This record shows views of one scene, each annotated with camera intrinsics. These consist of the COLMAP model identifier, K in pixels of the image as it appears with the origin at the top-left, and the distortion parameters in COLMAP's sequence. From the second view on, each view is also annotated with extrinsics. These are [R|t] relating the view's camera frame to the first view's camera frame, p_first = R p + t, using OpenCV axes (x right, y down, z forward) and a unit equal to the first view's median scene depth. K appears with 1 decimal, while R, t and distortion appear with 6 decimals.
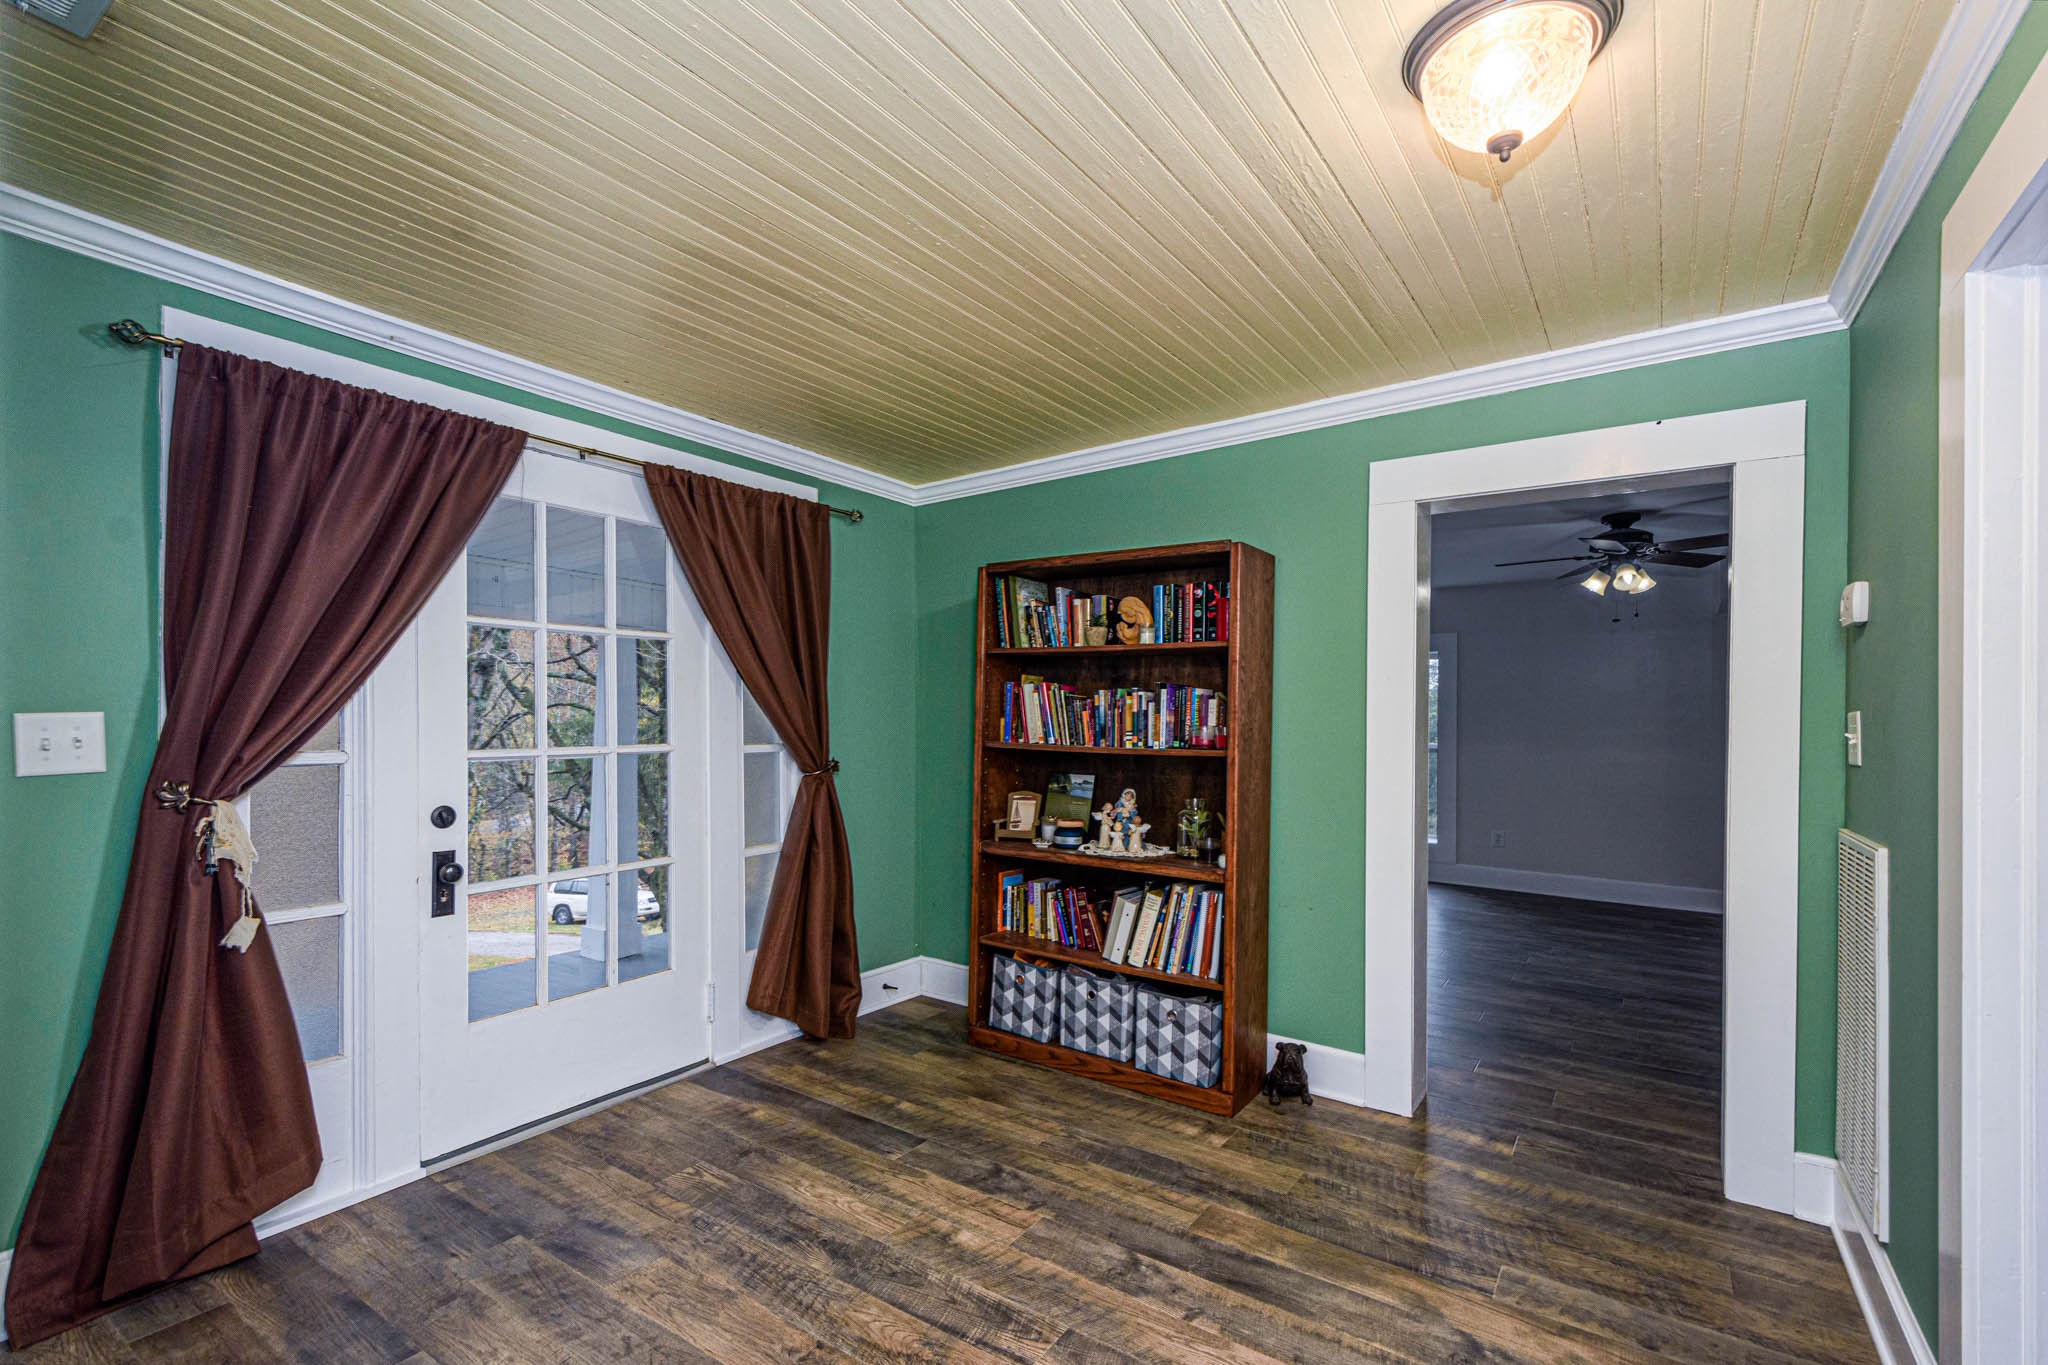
lens RADIAL K [[895.0, 0, 1030.3], [0, 895.0, 689.8], [0, 0, 1]] dist [0.010567, -0.000189]
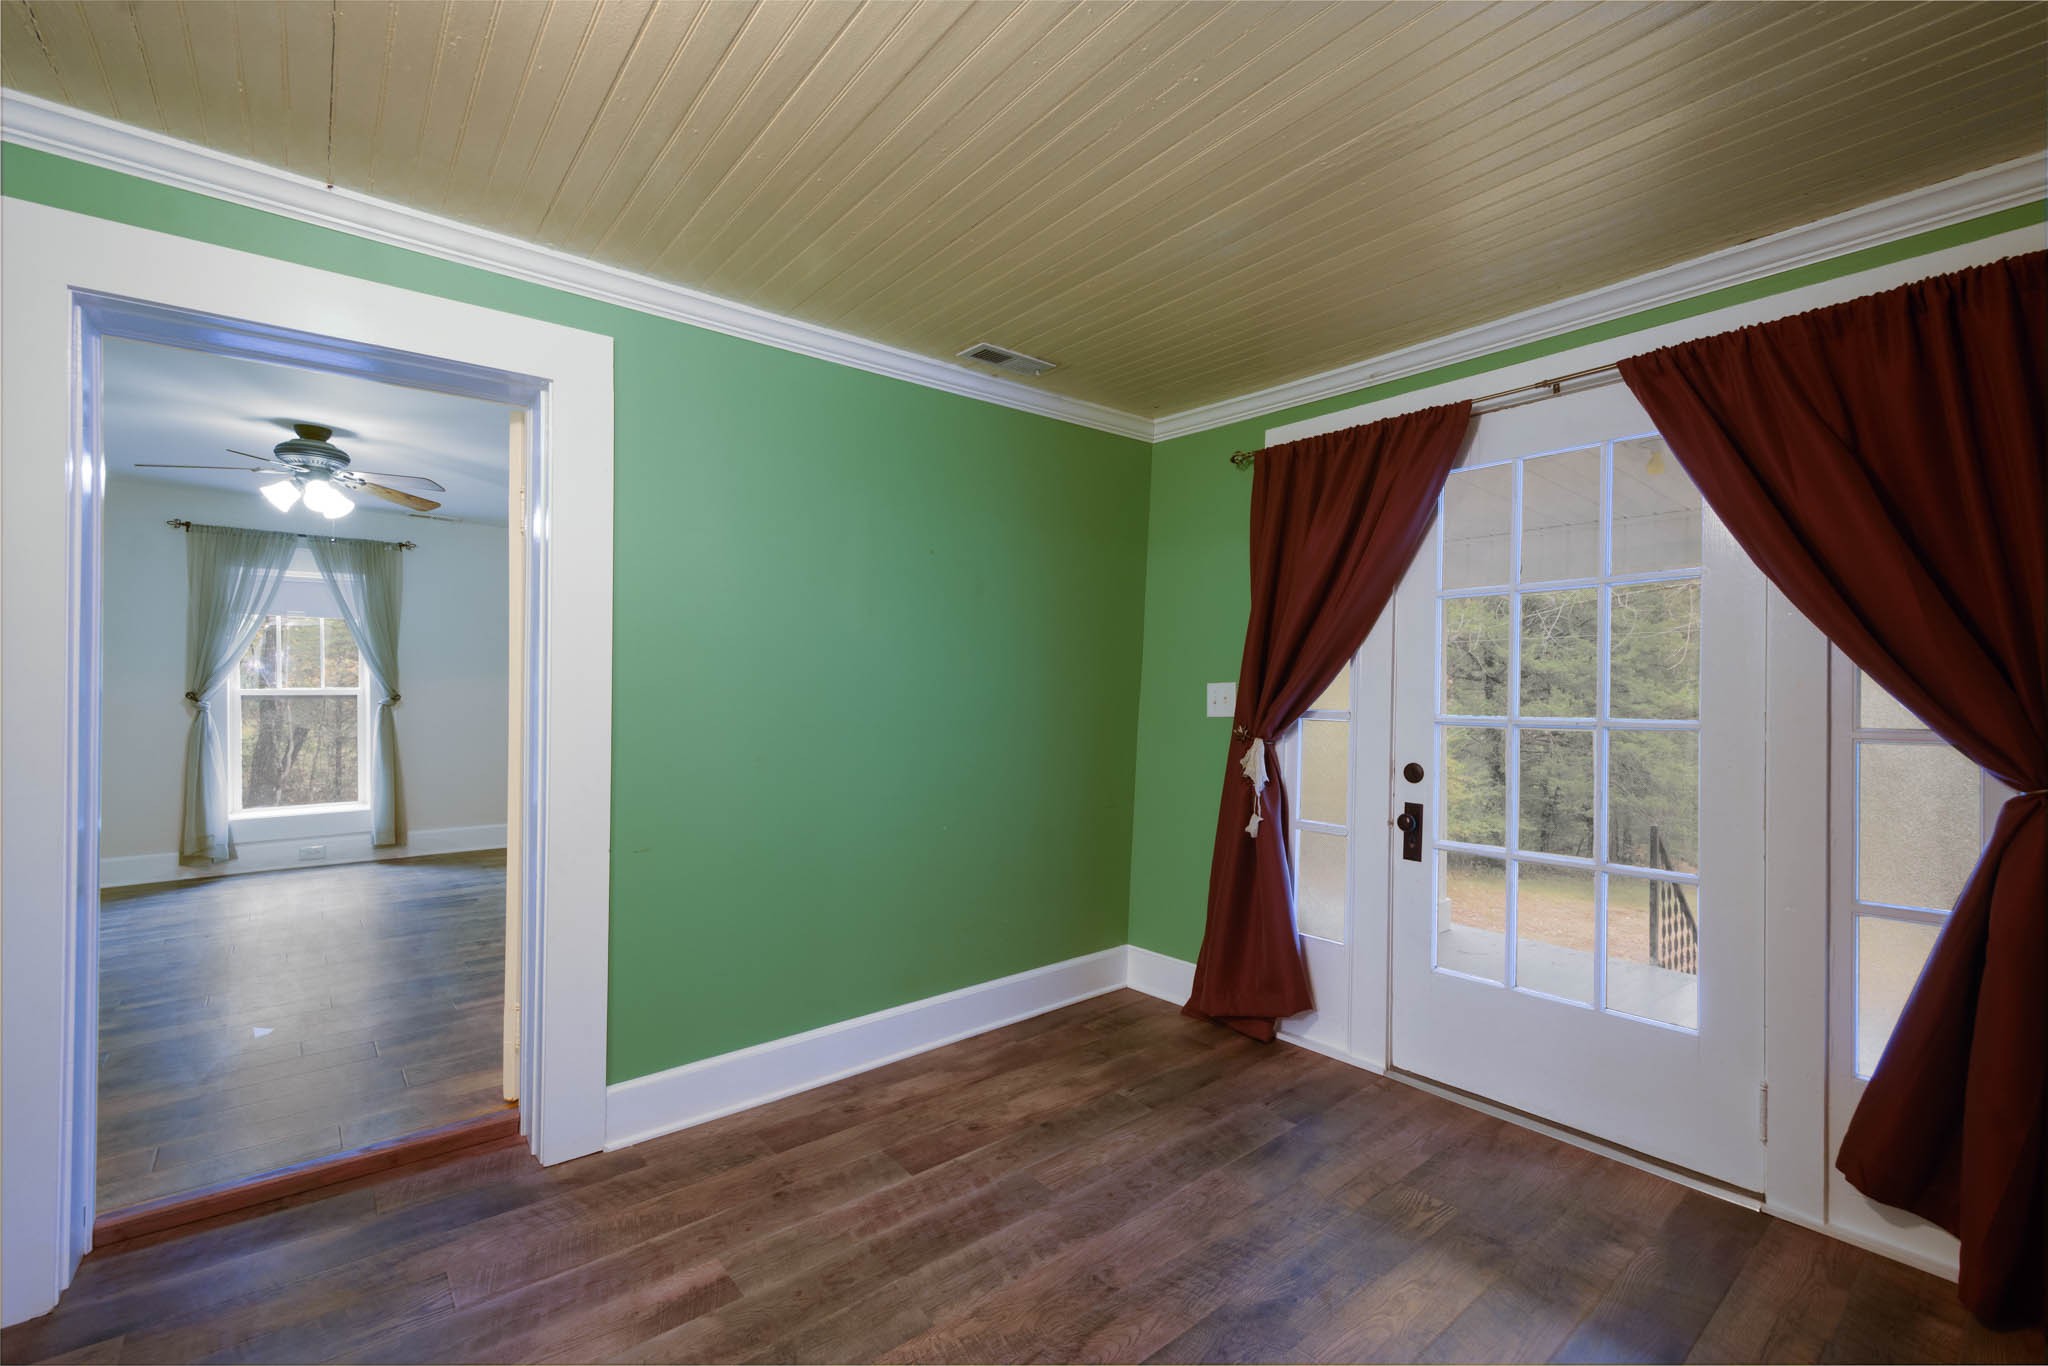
lens RADIAL K [[857.7, 0, 1024.0], [0, 857.7, 683.0], [0, 0, 1]] dist [-0.000254, -0.000192]
pose [[-0.261477, -0.016689, -0.965065, 0.570892], [0.015918, 0.999640, -0.021600, 0.048602], [0.965078, -0.021010, -0.261118, 0.905829]]
